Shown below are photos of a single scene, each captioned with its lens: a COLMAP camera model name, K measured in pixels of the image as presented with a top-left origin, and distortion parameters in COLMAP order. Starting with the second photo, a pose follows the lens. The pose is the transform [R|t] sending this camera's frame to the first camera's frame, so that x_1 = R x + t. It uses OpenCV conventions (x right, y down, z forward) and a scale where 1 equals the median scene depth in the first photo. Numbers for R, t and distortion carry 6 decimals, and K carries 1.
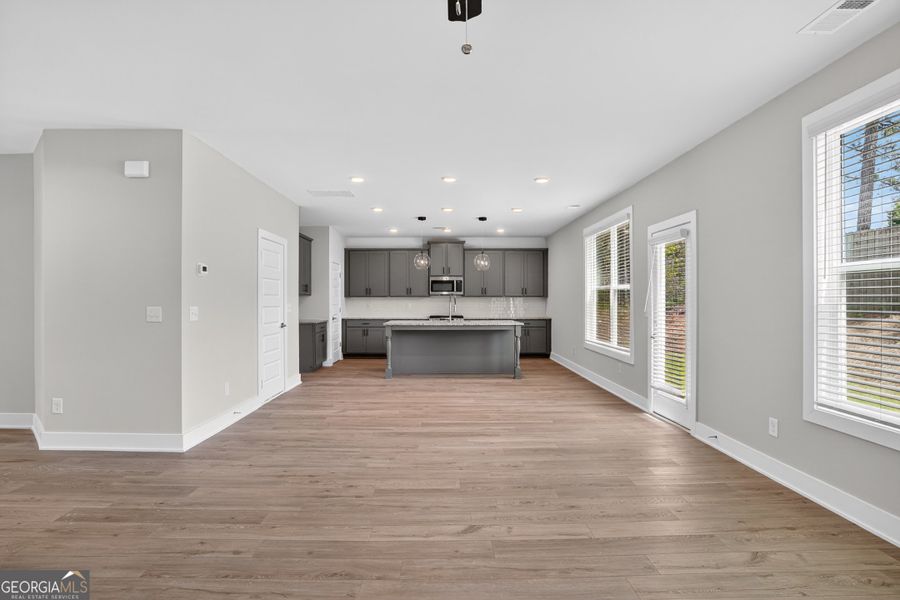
lens RADIAL K [[444.0, 0, 444.4], [0, 444.0, 301.5], [0, 0, 1]] dist [-0.071098, 0.028807]
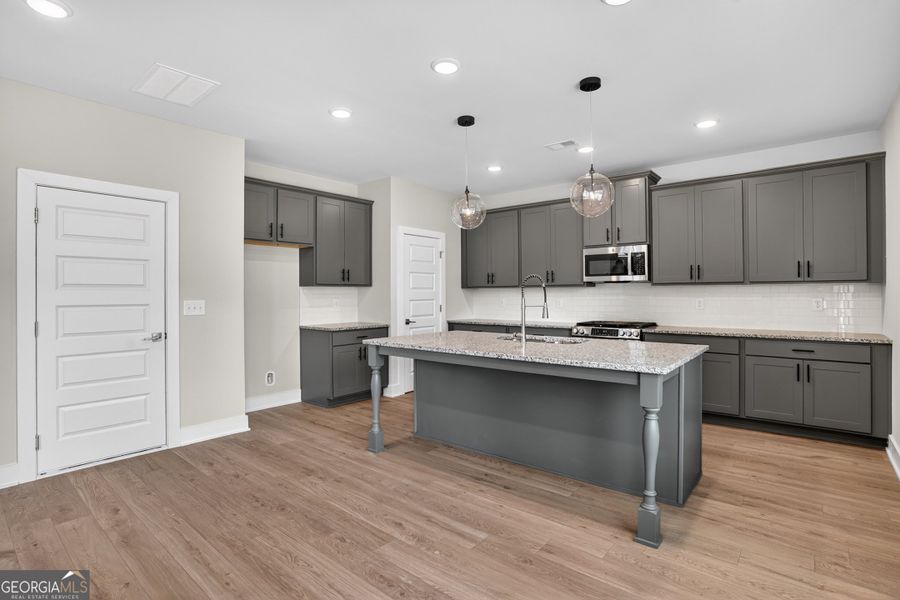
lens RADIAL K [[446.6, 0, 447.6], [0, 446.6, 295.2], [0, 0, 1]] dist [-0.071958, 0.030162]
pose [[0.760118, -0.002240, -0.649781, 0.276295], [0.002895, 0.999996, -0.000060, -0.000469], [0.649779, -0.001835, 0.760121, 0.715867]]
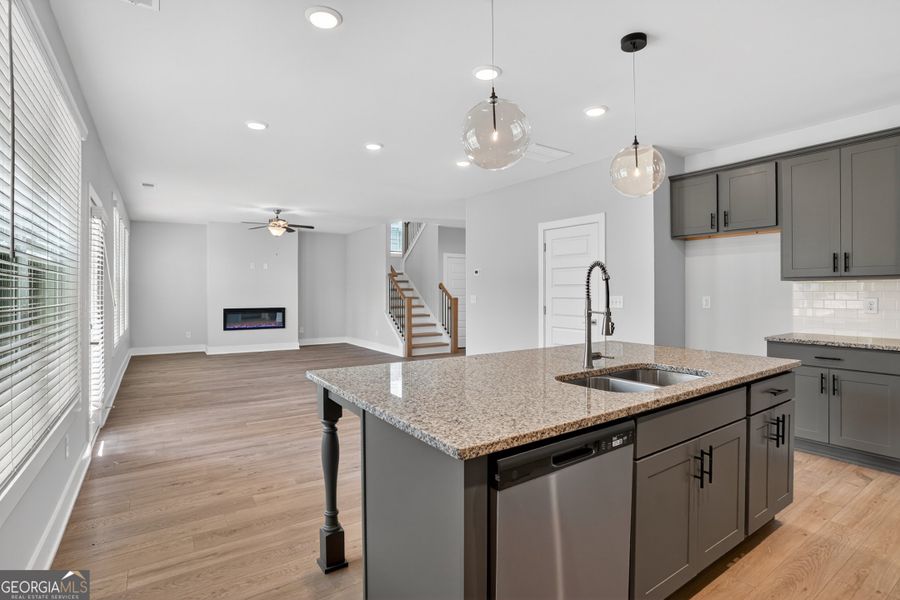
lens RADIAL K [[446.6, 0, 447.6], [0, 446.6, 295.2], [0, 0, 1]] dist [-0.071958, 0.030162]
pose [[-0.831410, 0.004024, -0.555644, 0.276733], [-0.000252, 0.999971, 0.007620, -0.002069], [0.555659, 0.006475, -0.831385, 1.354408]]
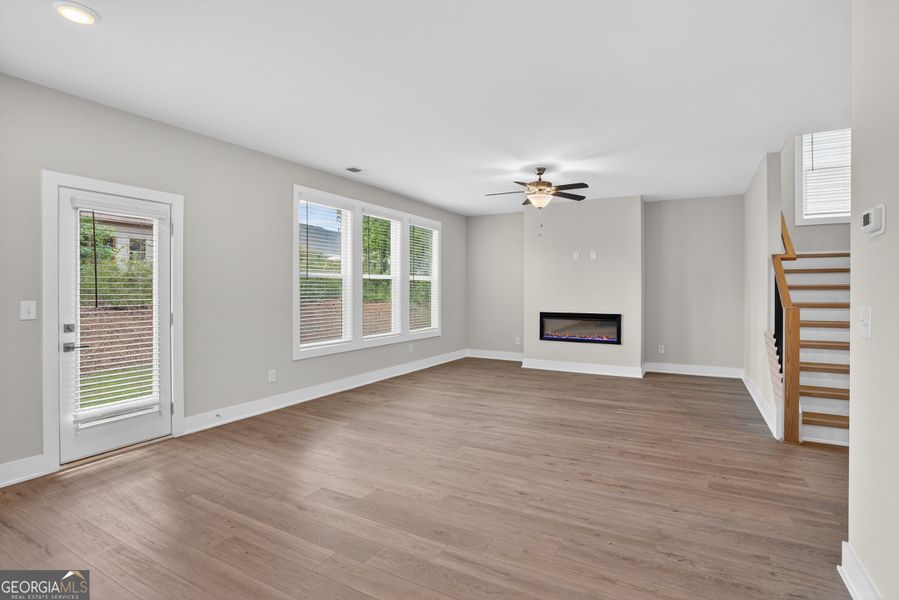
lens RADIAL K [[446.1, 0, 447.1], [0, 446.1, 295.2], [0, 0, 1]] dist [-0.071958, 0.030162]
pose [[-0.867421, -0.007335, 0.497521, -0.233150], [-0.002150, 0.999937, 0.010995, -0.002663], [-0.497570, 0.008468, -0.867382, 0.909278]]
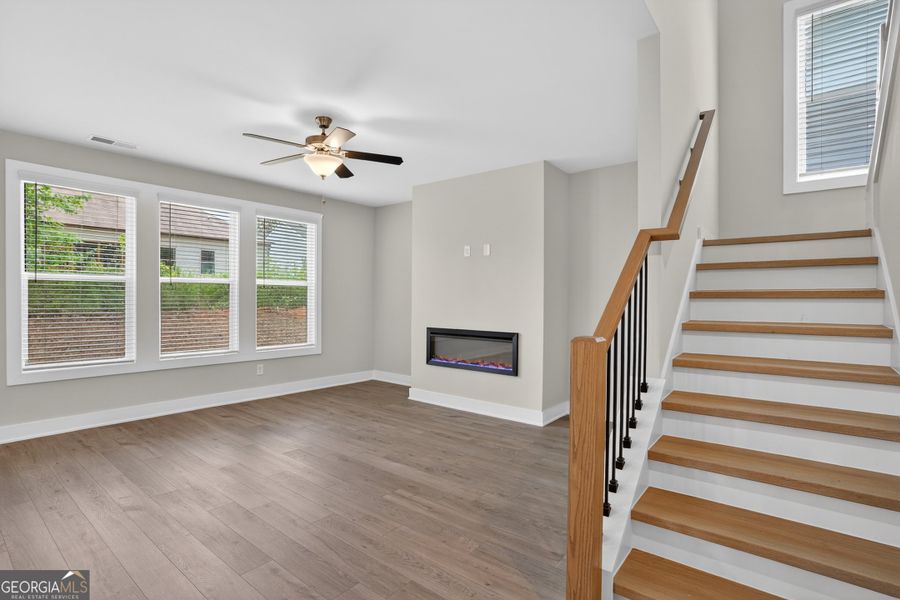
lens RADIAL K [[444.0, 0, 444.4], [0, 444.0, 301.5], [0, 0, 1]] dist [-0.071098, 0.028807]
pose [[-0.769248, -0.008876, 0.638889, -0.430714], [-0.007242, 0.999960, 0.005173, -0.001888], [-0.638910, -0.000648, -0.769281, 0.471535]]
